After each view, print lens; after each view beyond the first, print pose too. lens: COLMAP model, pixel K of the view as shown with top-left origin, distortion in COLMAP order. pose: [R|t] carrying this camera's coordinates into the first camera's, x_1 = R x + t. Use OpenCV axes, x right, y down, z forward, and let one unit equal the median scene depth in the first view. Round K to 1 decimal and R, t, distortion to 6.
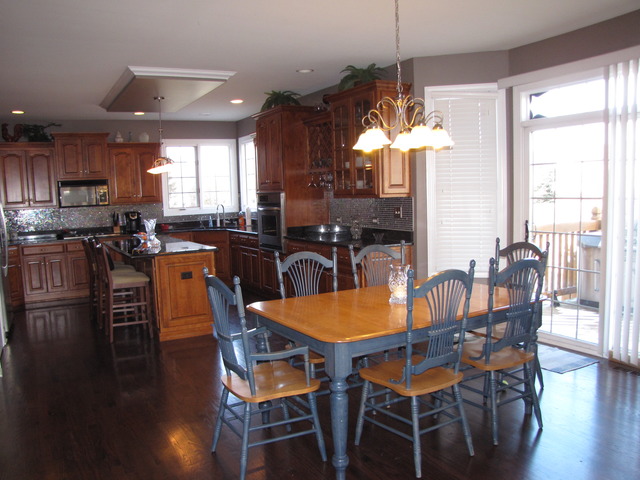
lens RADIAL K [[538.2, 0, 320.1], [0, 538.2, 249.3], [0, 0, 1]] dist [-0.180847, 0.155275]
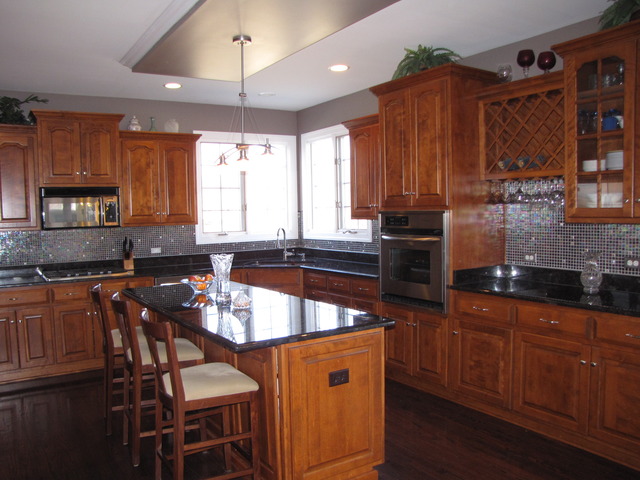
lens RADIAL K [[538.2, 0, 320.1], [0, 538.2, 249.3], [0, 0, 1]] dist [-0.180847, 0.155275]
pose [[0.997692, 0.008202, 0.067407, -0.207338], [-0.005447, 0.999146, -0.040959, -0.032893], [-0.067685, 0.040497, 0.996885, 0.353715]]
